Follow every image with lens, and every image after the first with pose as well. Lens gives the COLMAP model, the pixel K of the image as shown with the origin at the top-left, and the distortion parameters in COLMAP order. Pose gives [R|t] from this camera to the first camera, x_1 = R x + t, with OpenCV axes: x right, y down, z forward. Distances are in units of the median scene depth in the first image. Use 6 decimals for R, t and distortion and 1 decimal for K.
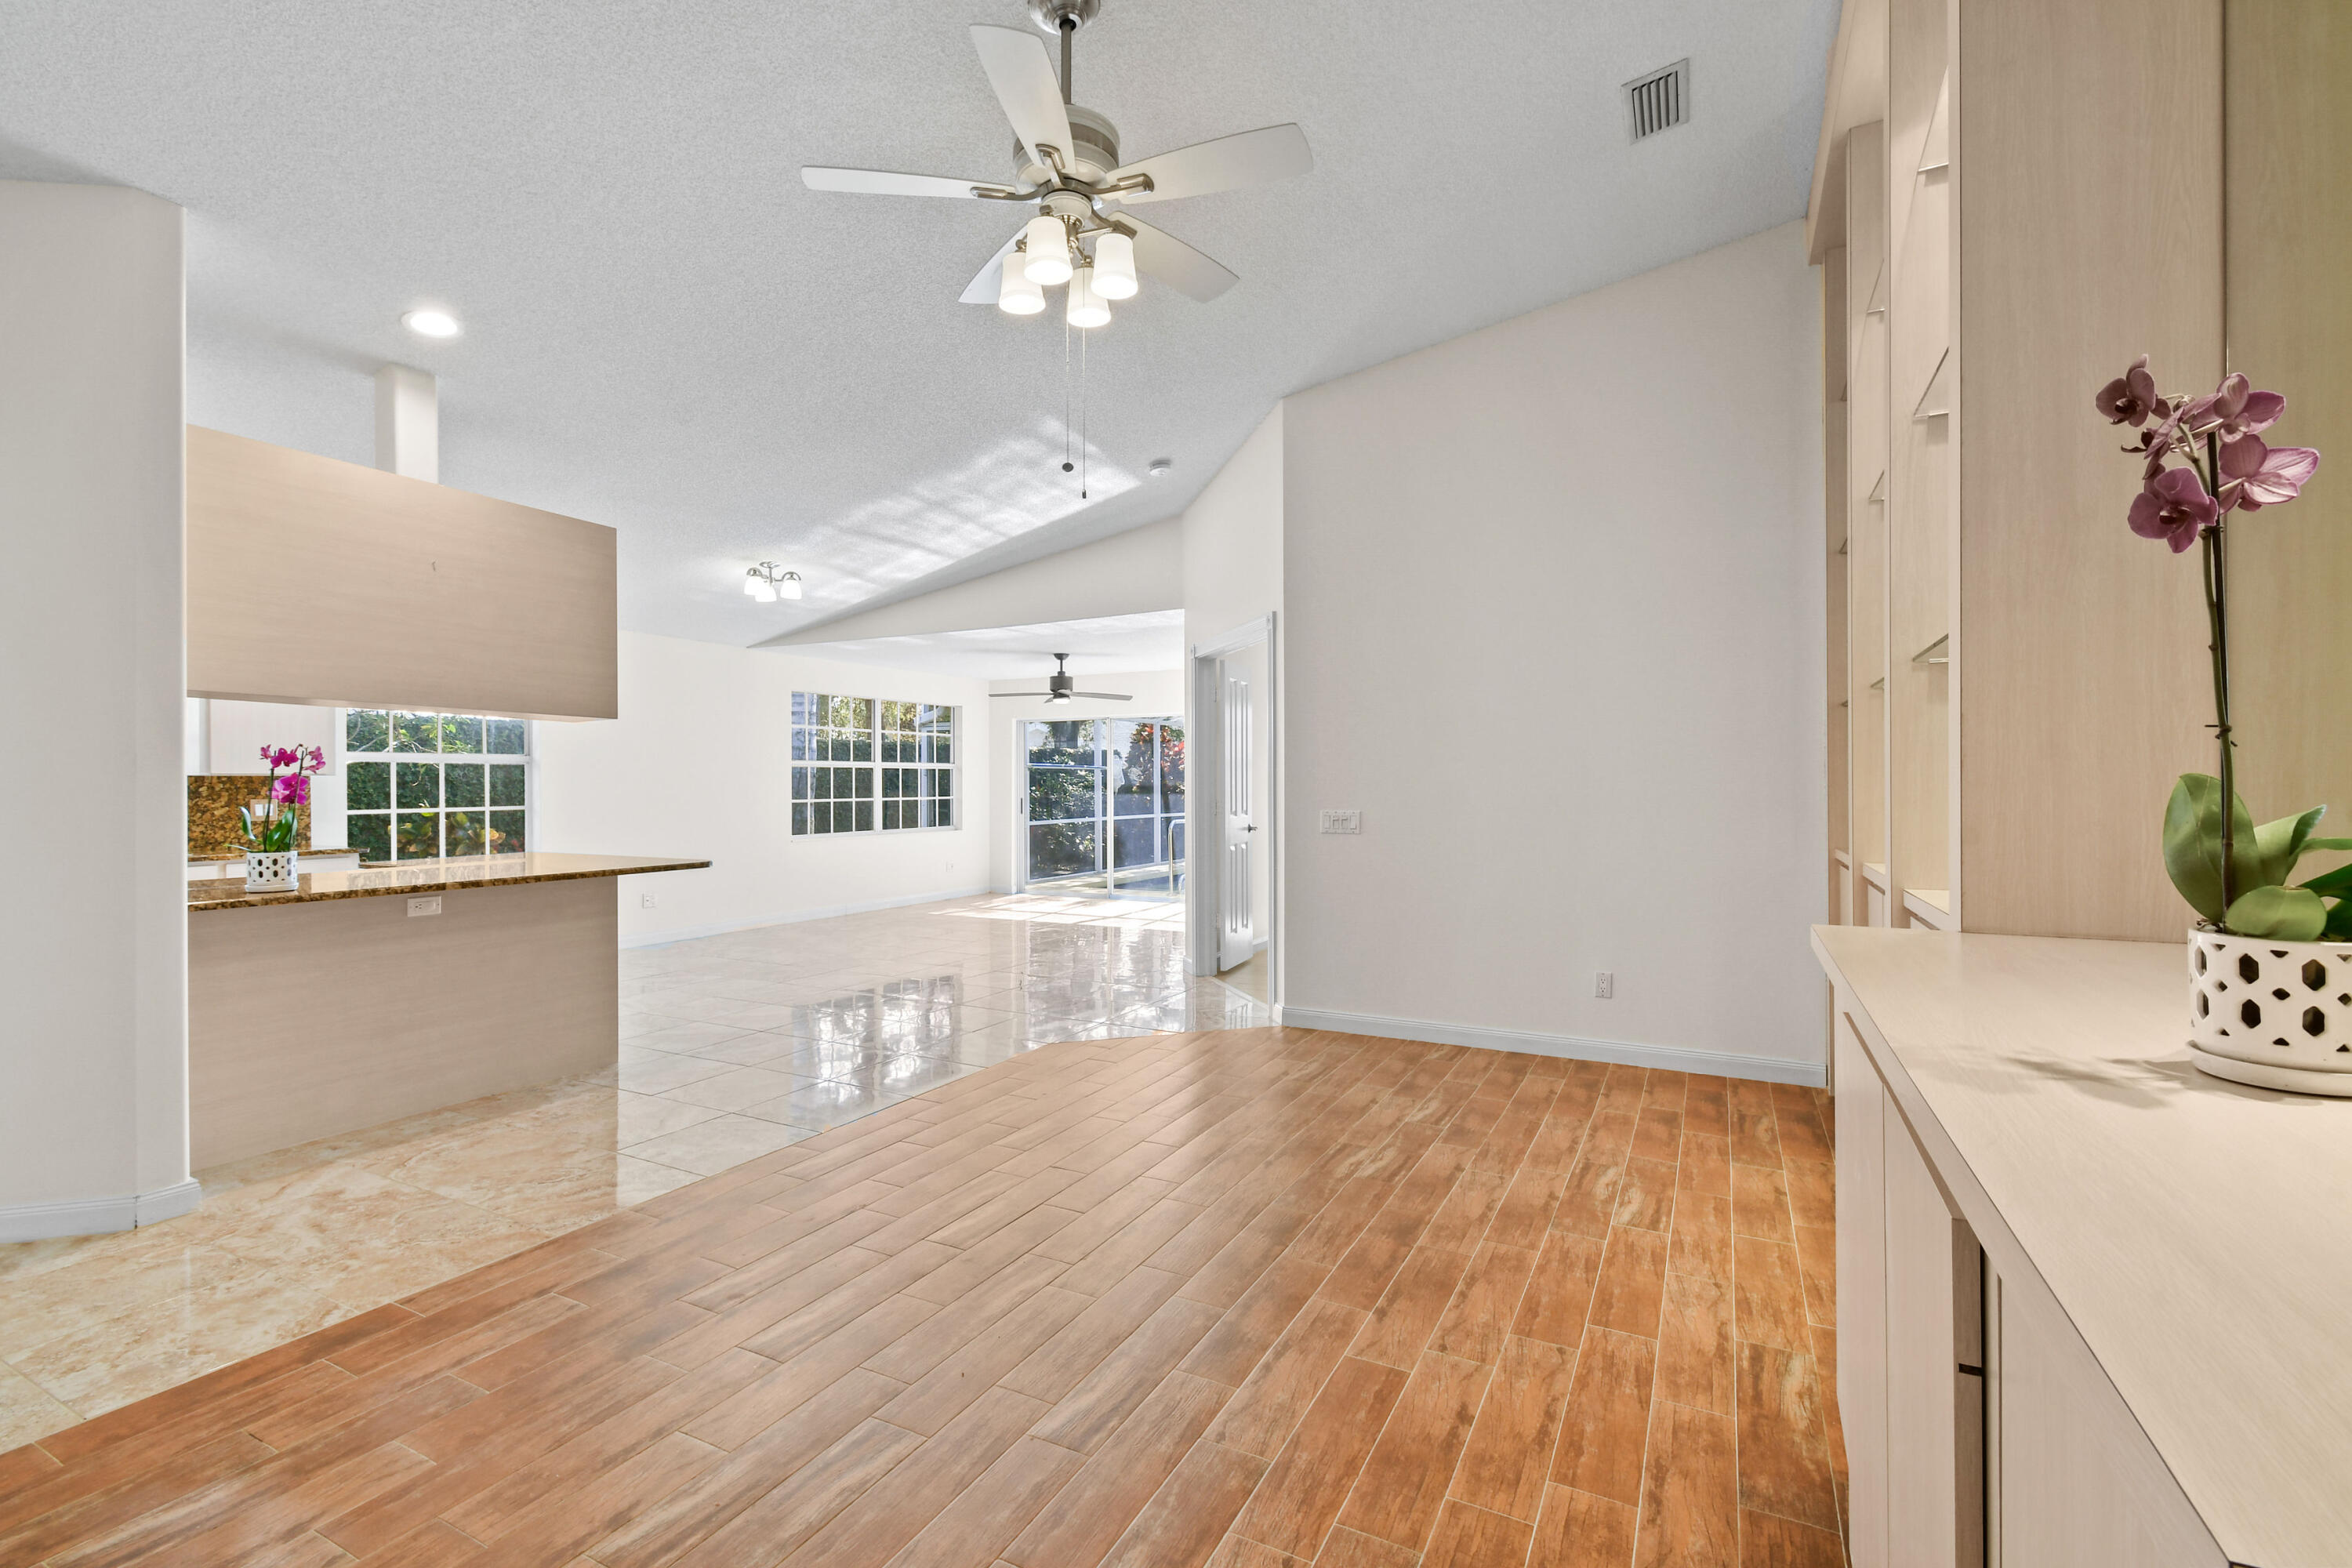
lens RADIAL K [[1036.2, 0, 1185.2], [0, 1036.2, 779.0], [0, 0, 1]] dist [0.005643, -0.004867]
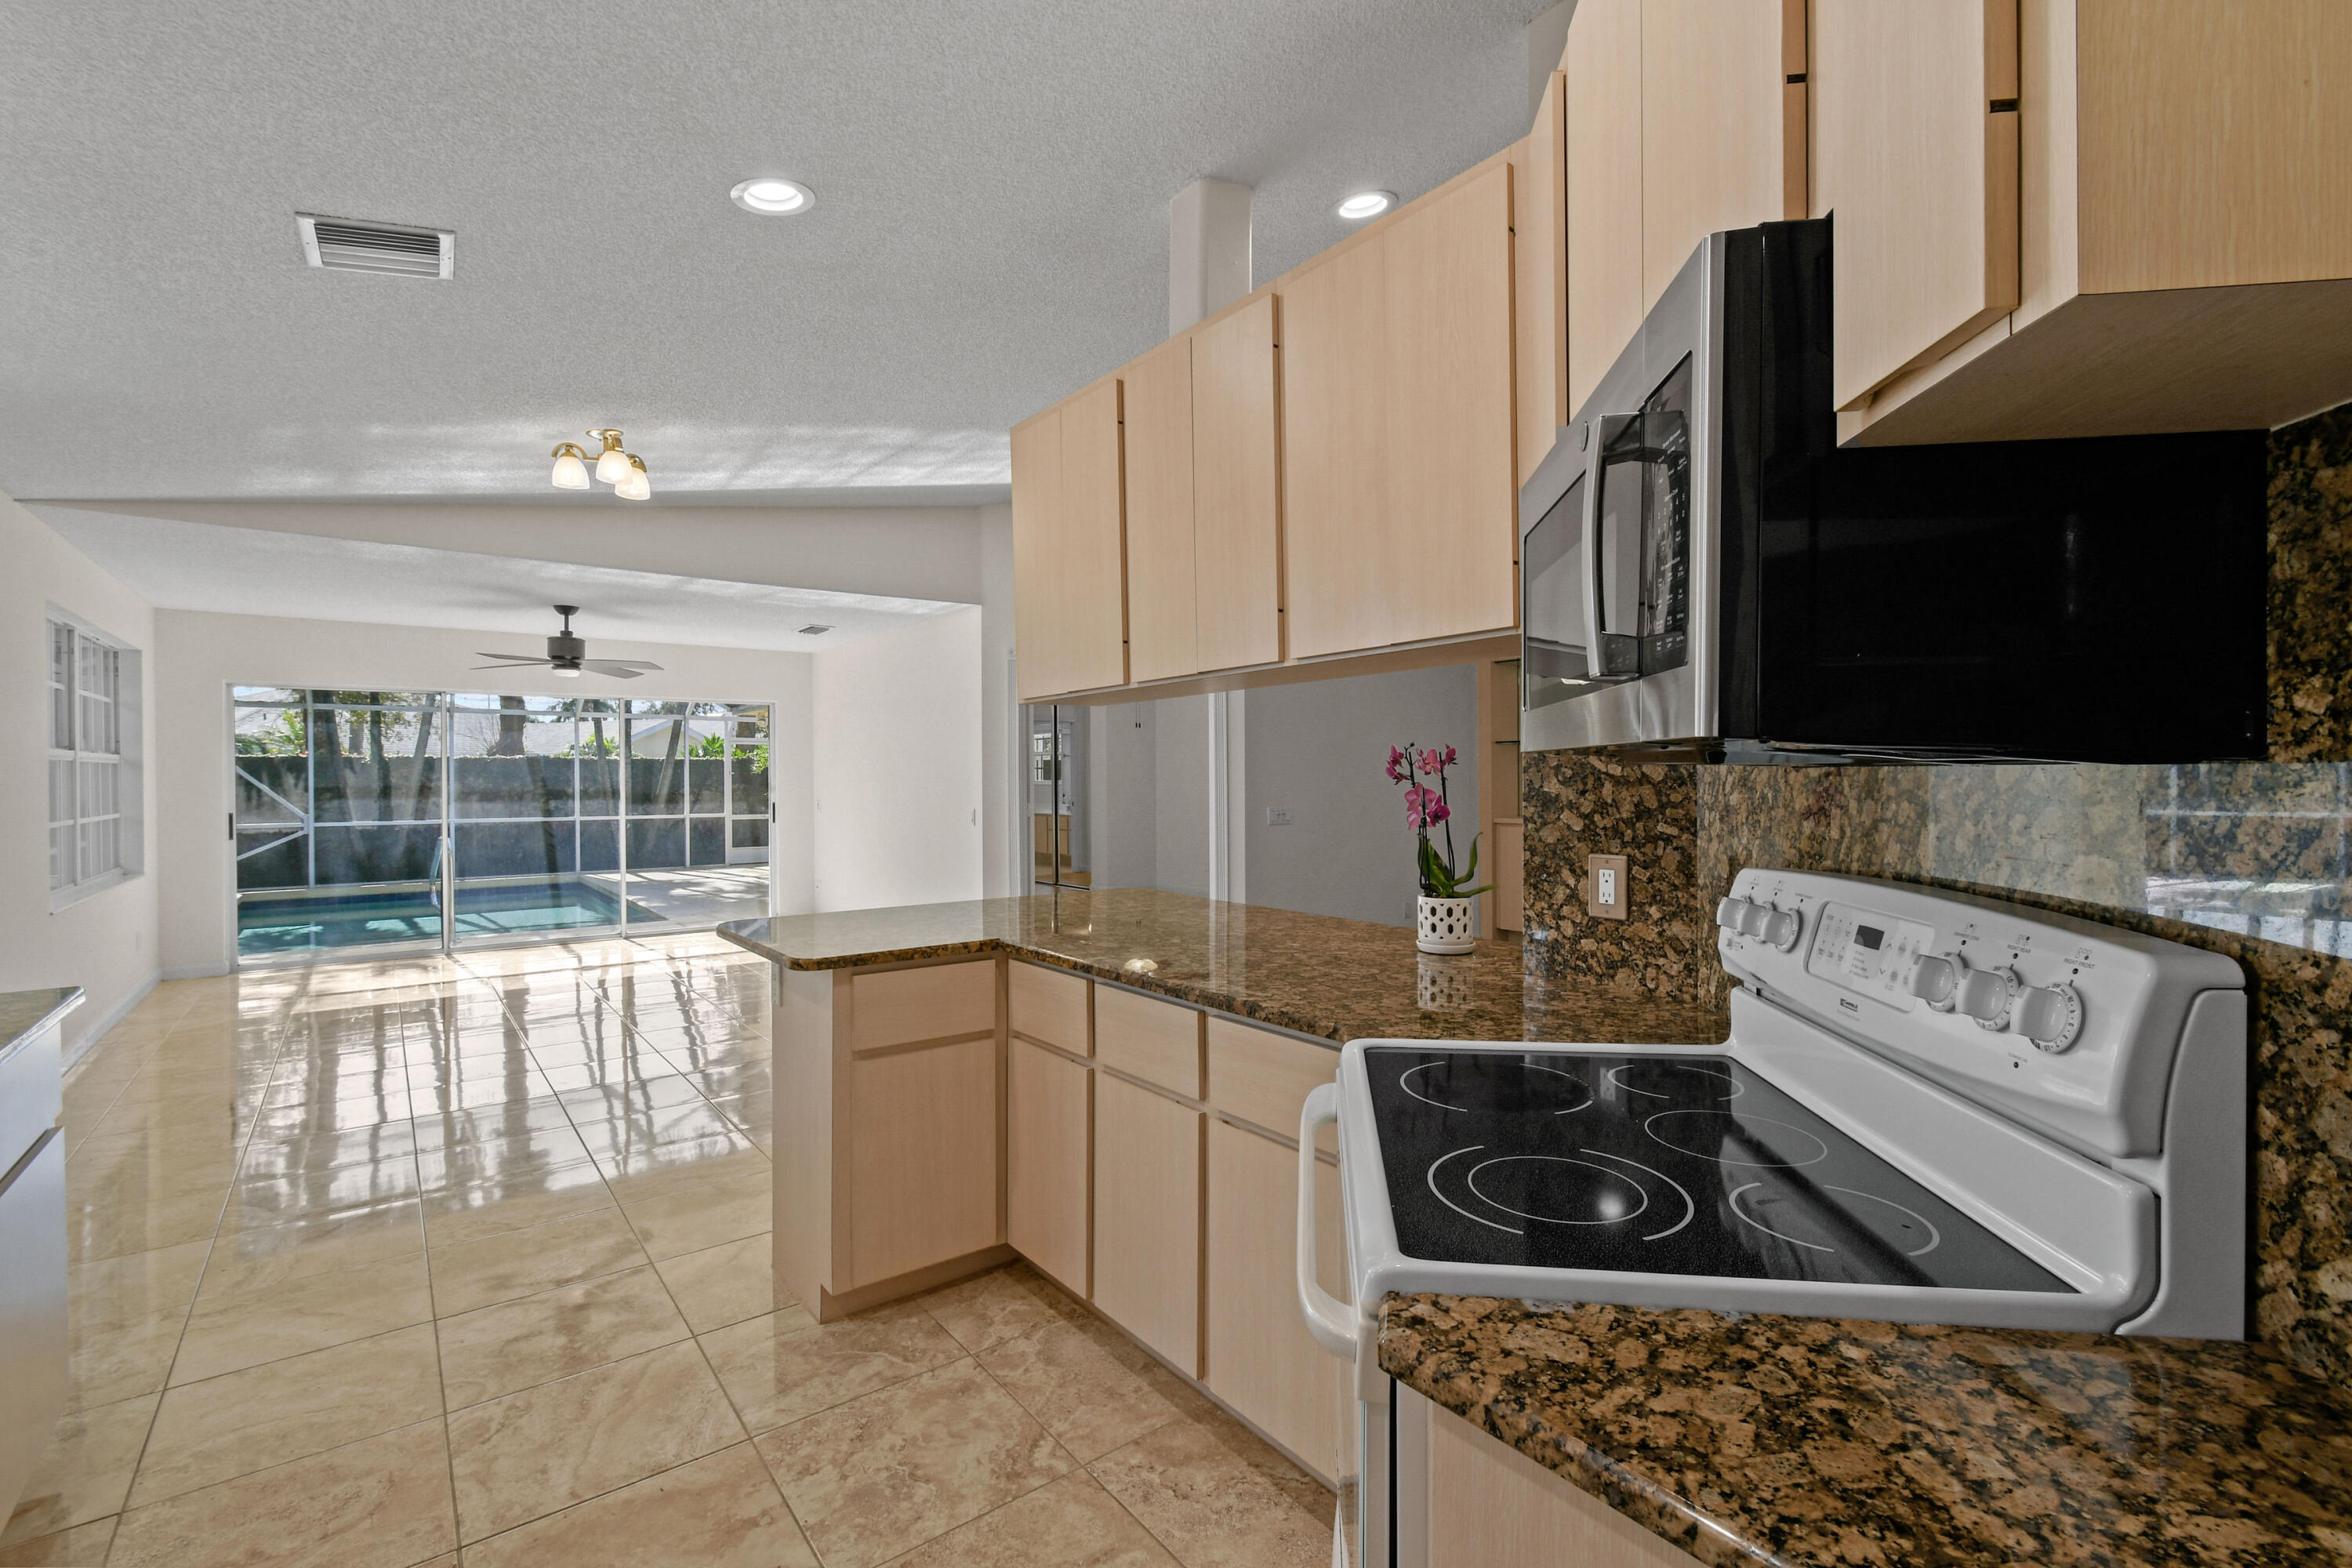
lens RADIAL K [[1036.2, 0, 1185.2], [0, 1036.2, 779.0], [0, 0, 1]] dist [0.005643, -0.004867]
pose [[0.415534, -0.000491, 0.909578, -1.382900], [-0.001550, 0.999998, 0.001247, -0.008327], [-0.909576, -0.001928, 0.415532, 0.730802]]
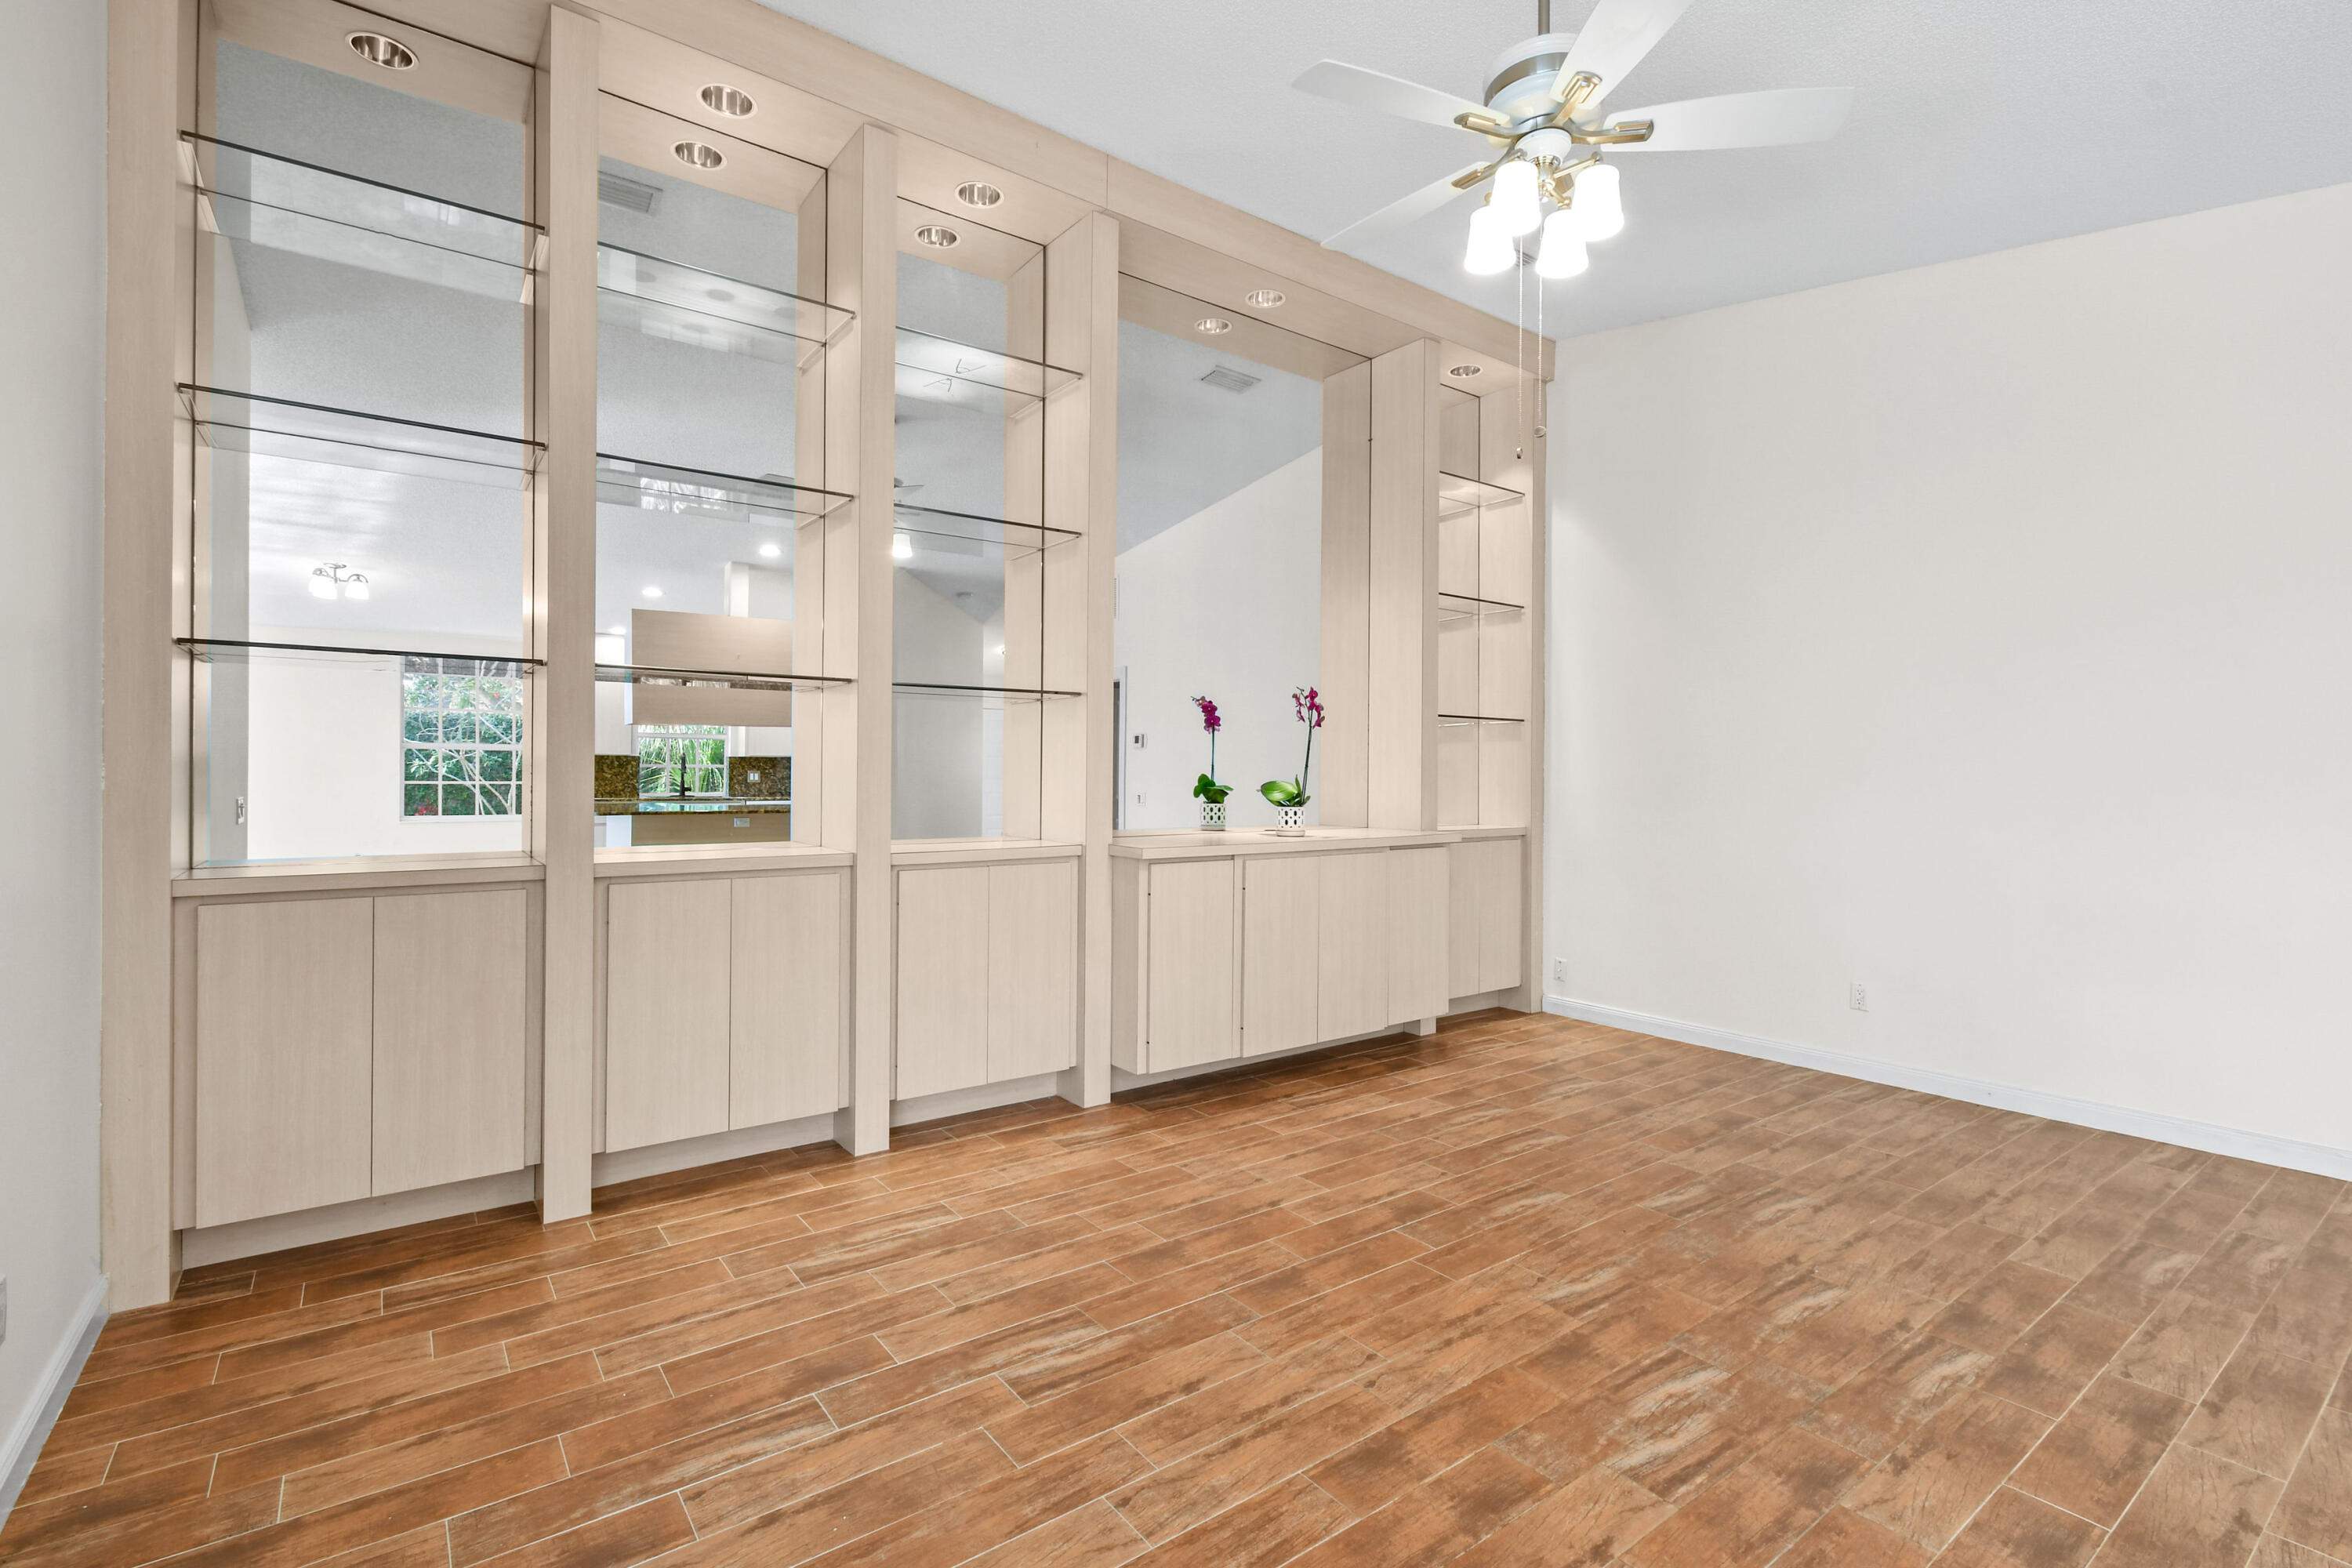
lens RADIAL K [[1066.2, 0, 1182.2], [0, 1066.2, 781.7], [0, 0, 1]] dist [0.007940, -0.005839]
pose [[-0.898542, -0.004808, 0.438861, -0.164158], [-0.005428, 0.999985, -0.000158, 0.006876], [-0.438854, -0.002524, -0.898555, 1.333231]]
